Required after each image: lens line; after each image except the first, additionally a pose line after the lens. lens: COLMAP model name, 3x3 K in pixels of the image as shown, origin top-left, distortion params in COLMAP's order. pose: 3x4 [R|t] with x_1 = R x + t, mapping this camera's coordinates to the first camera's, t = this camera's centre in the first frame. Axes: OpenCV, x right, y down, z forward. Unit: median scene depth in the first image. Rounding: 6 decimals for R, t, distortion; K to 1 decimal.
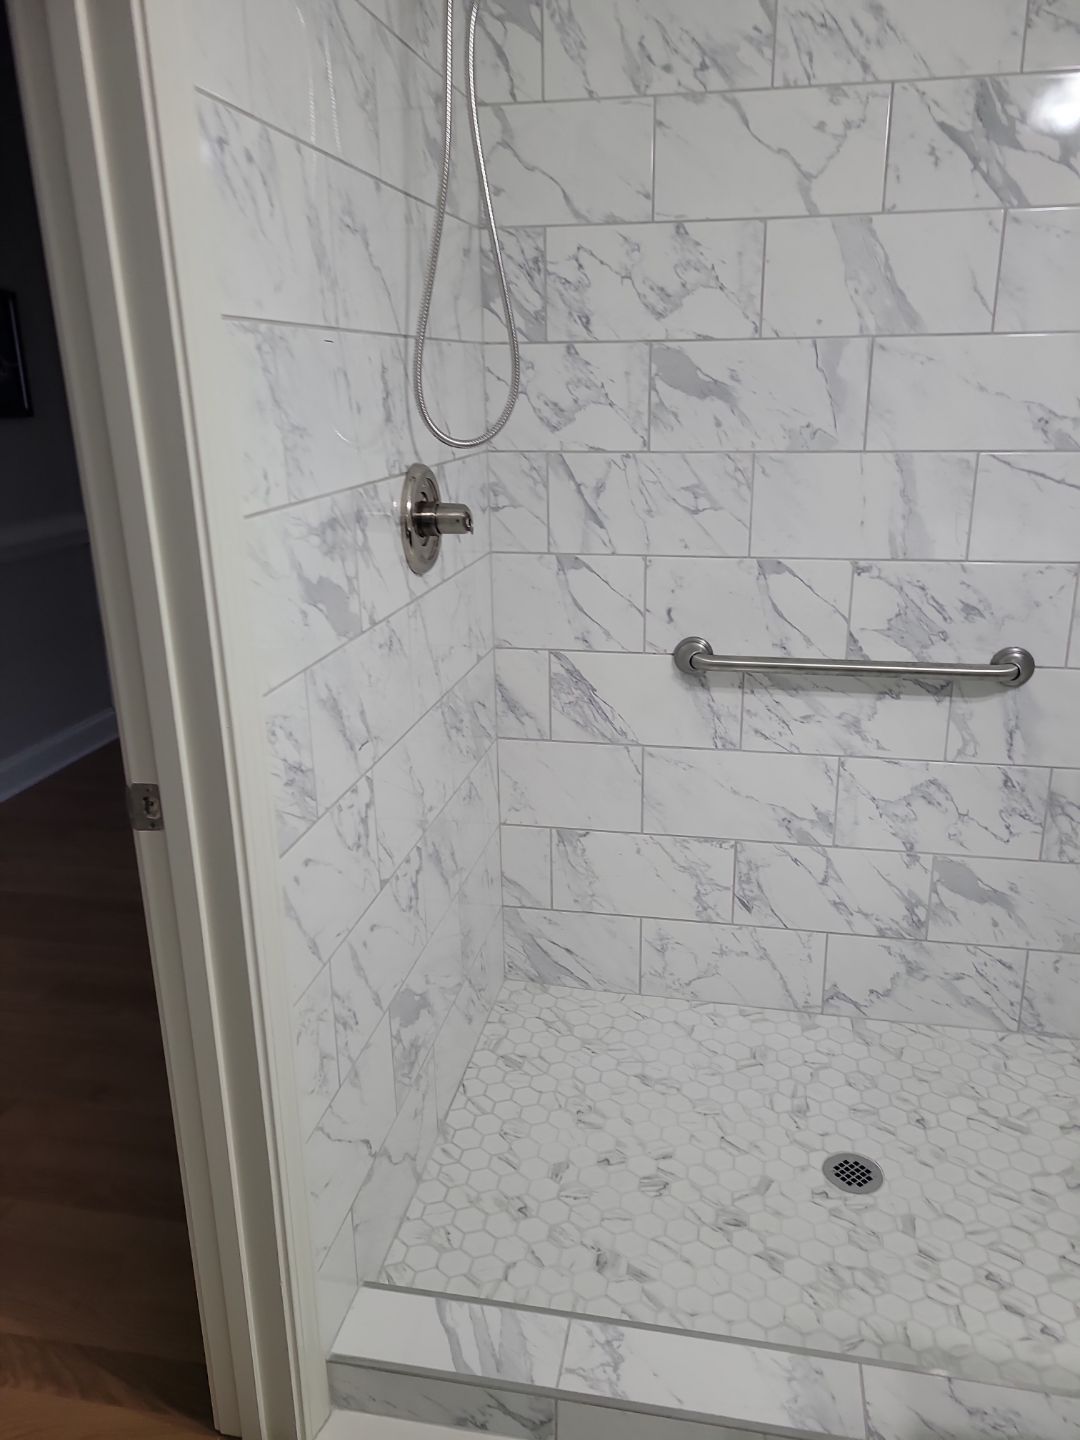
lens RADIAL K [[1097.2, 0, 540.1], [0, 1097.2, 721.0], [0, 0, 1]] dist [0.044015, -0.000492]
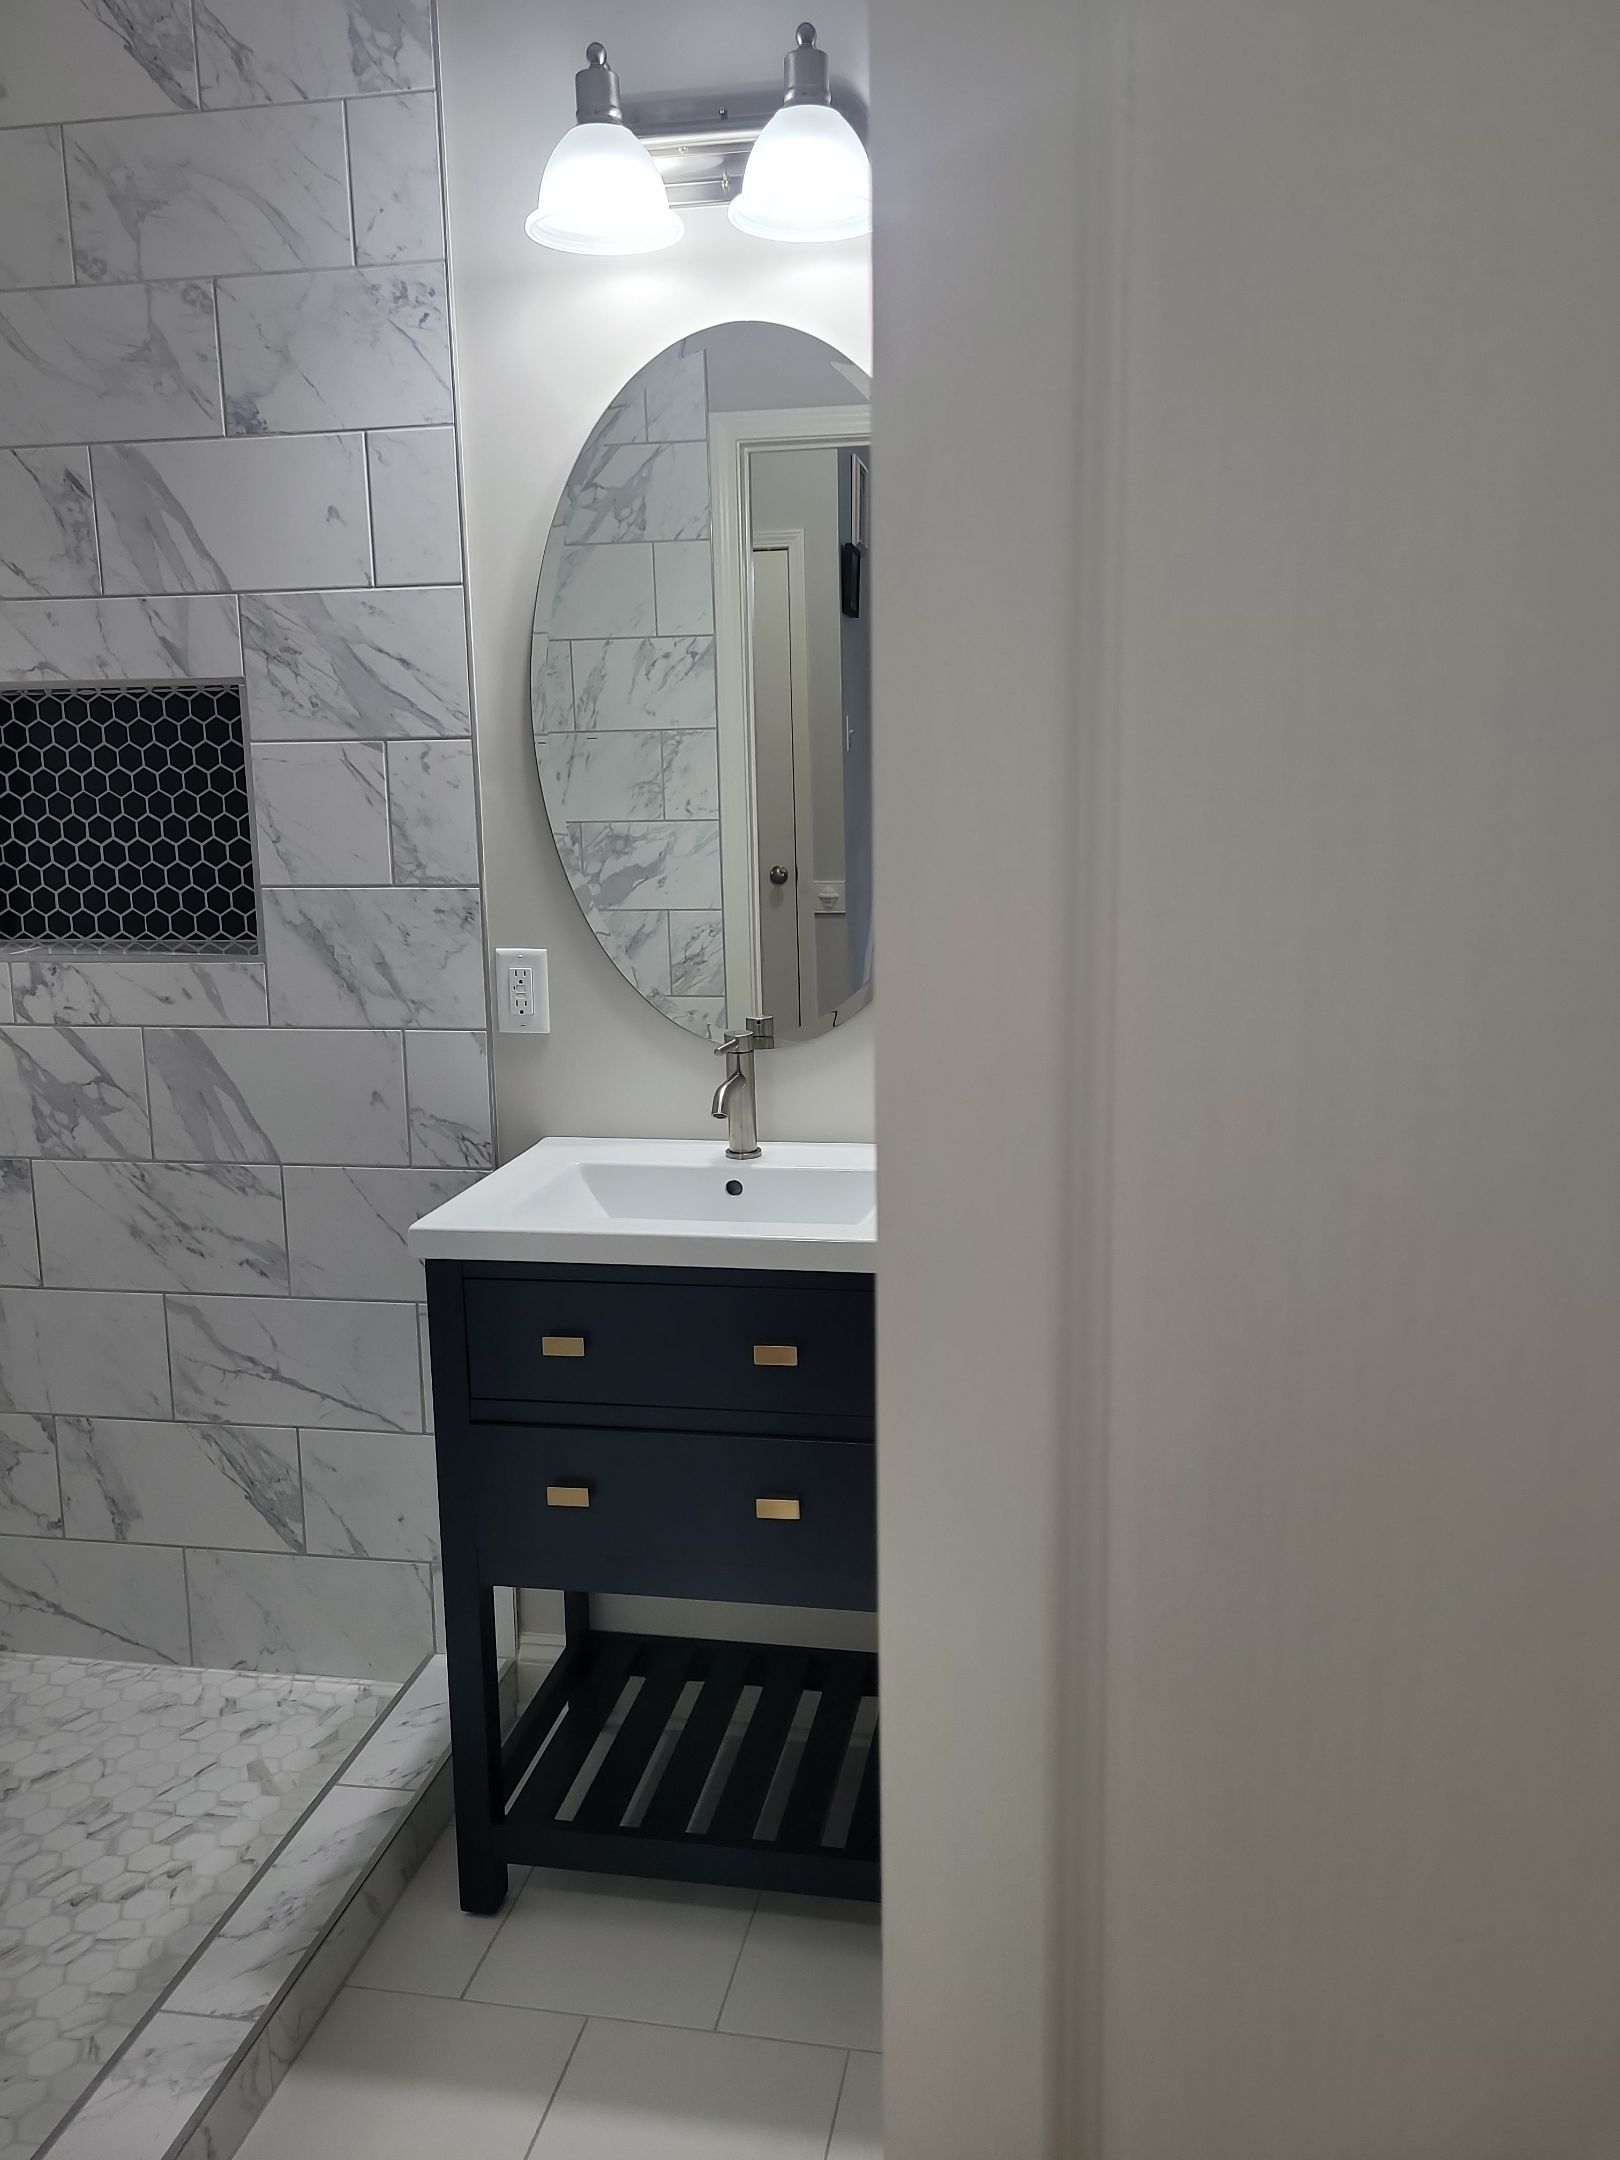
lens RADIAL K [[1645.8, 0, 830.7], [0, 1645.8, 1062.4], [0, 0, 1]] dist [0.044015, -0.000492]
pose [[-0.007406, -0.153159, 0.988174, -0.724709], [0.318521, 0.936367, 0.147517, -0.067470], [-0.947887, 0.315847, 0.041850, 0.270334]]
